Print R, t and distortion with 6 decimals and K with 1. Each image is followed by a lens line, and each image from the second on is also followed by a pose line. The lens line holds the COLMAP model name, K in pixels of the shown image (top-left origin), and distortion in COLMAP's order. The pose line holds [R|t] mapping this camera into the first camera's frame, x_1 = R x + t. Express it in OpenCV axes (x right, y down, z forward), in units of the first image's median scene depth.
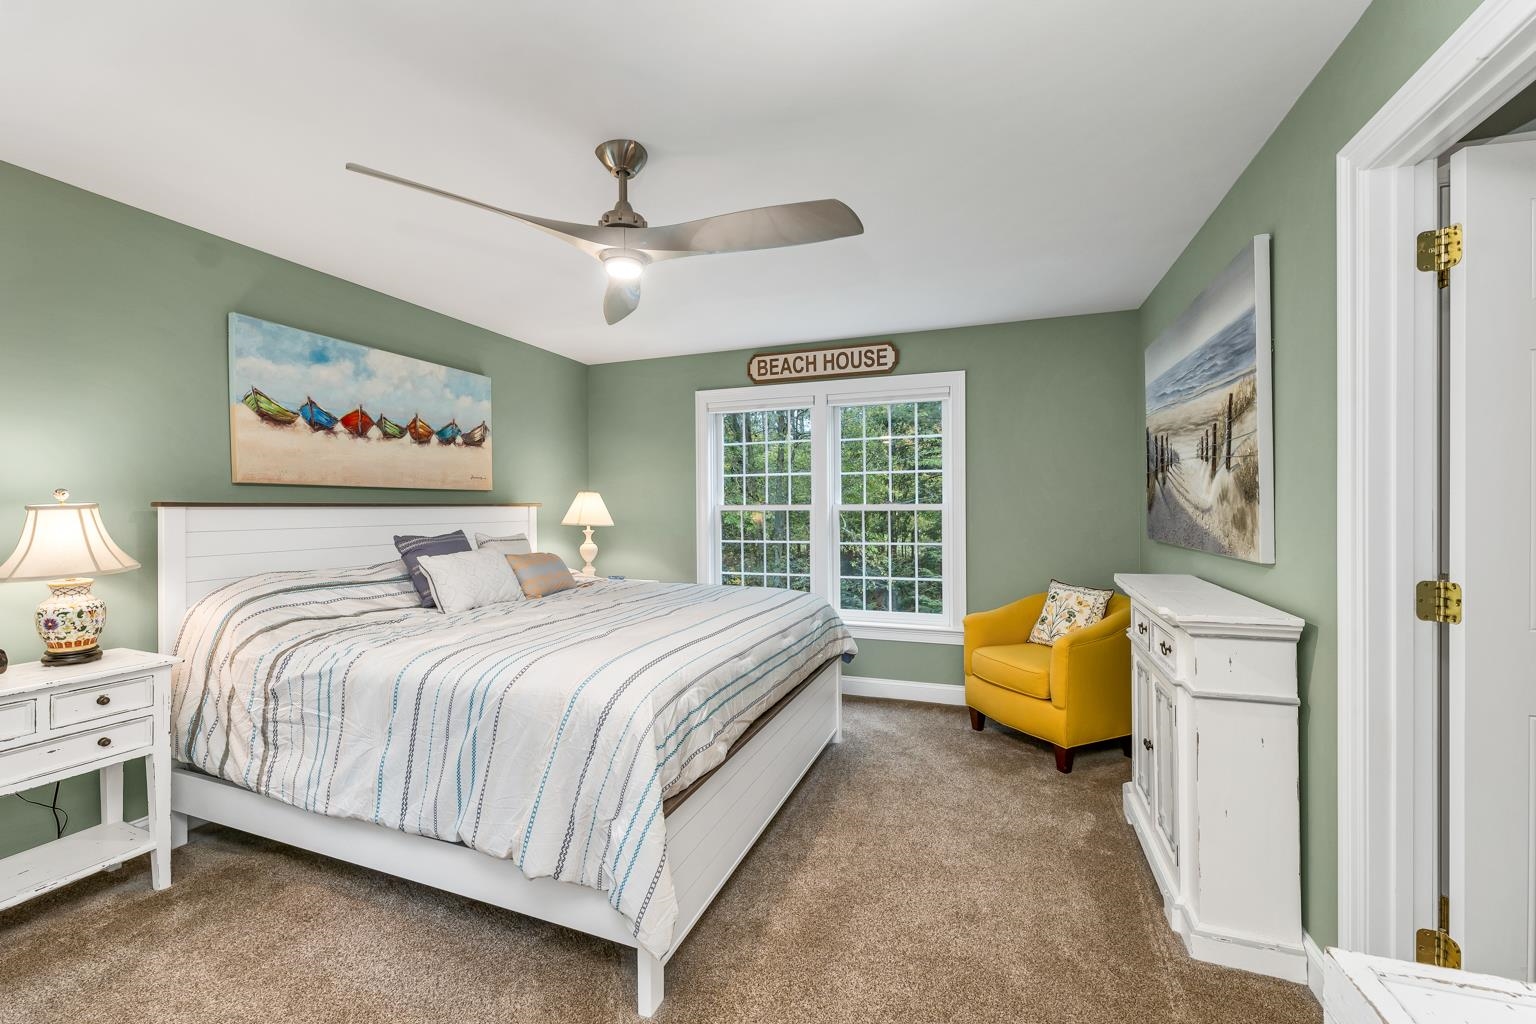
lens RADIAL K [[619.1, 0, 768.0], [0, 619.1, 512.0], [0, 0, 1]] dist [0.000200, -0.000043]
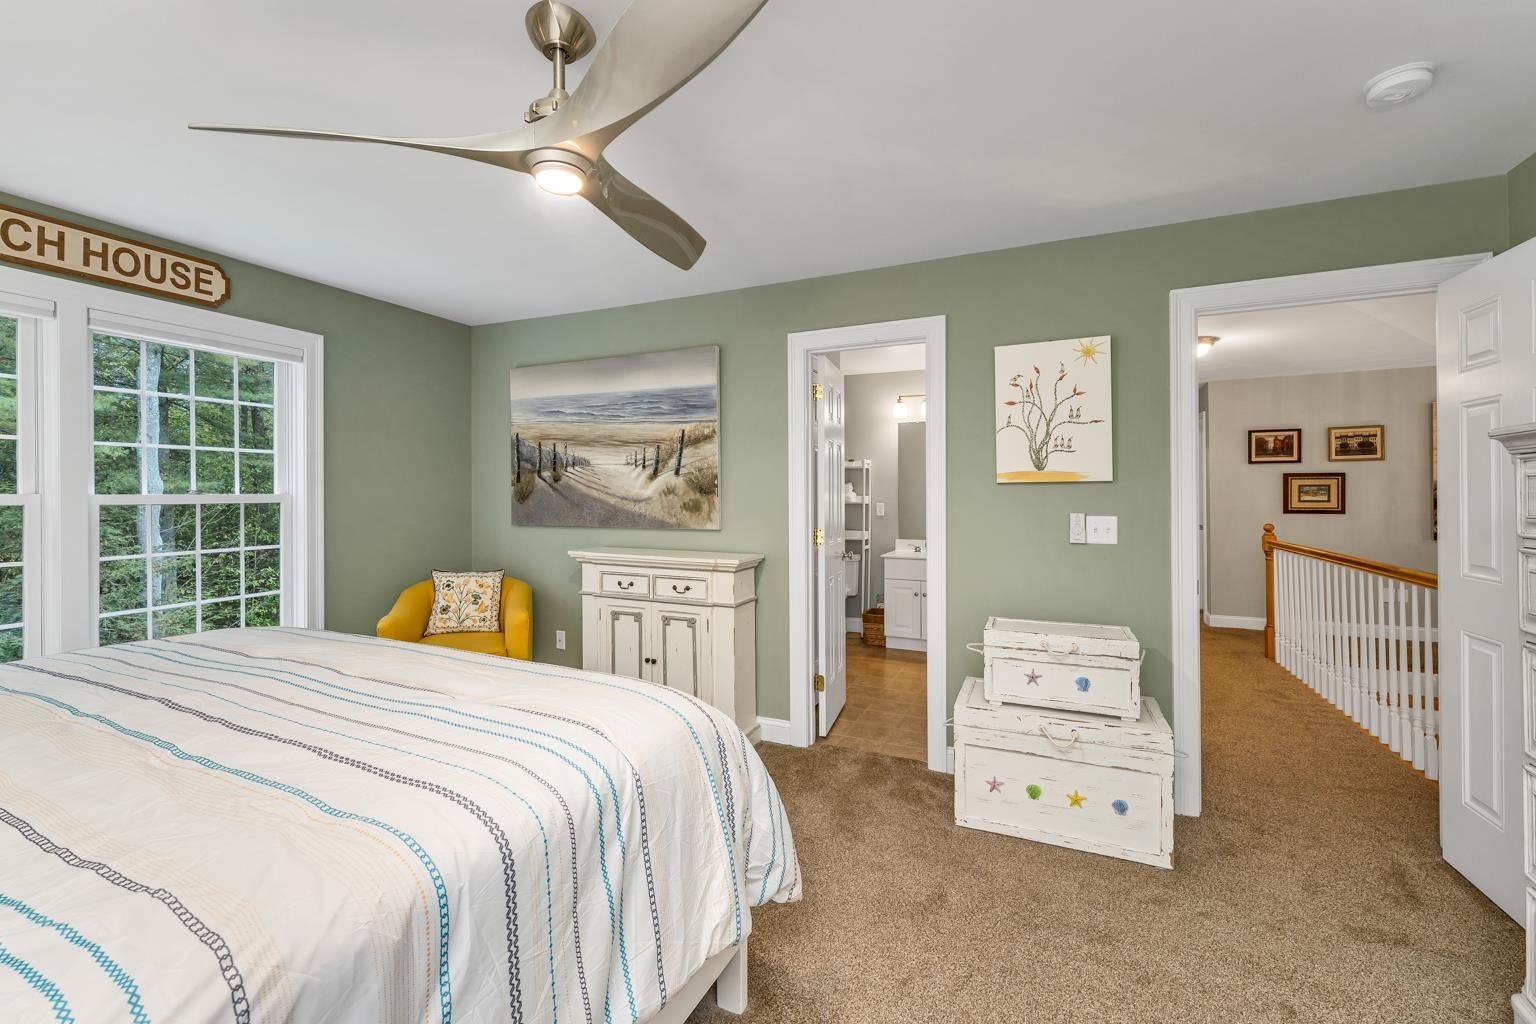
lens RADIAL K [[628.6, 0, 766.9], [0, 628.6, 498.6], [0, 0, 1]] dist [0.008528, -0.000100]
pose [[0.107095, 0.002034, 0.994247, -0.449365], [0.008943, 0.999955, -0.003009, 0.000043], [-0.994209, 0.009213, 0.107072, 0.301007]]
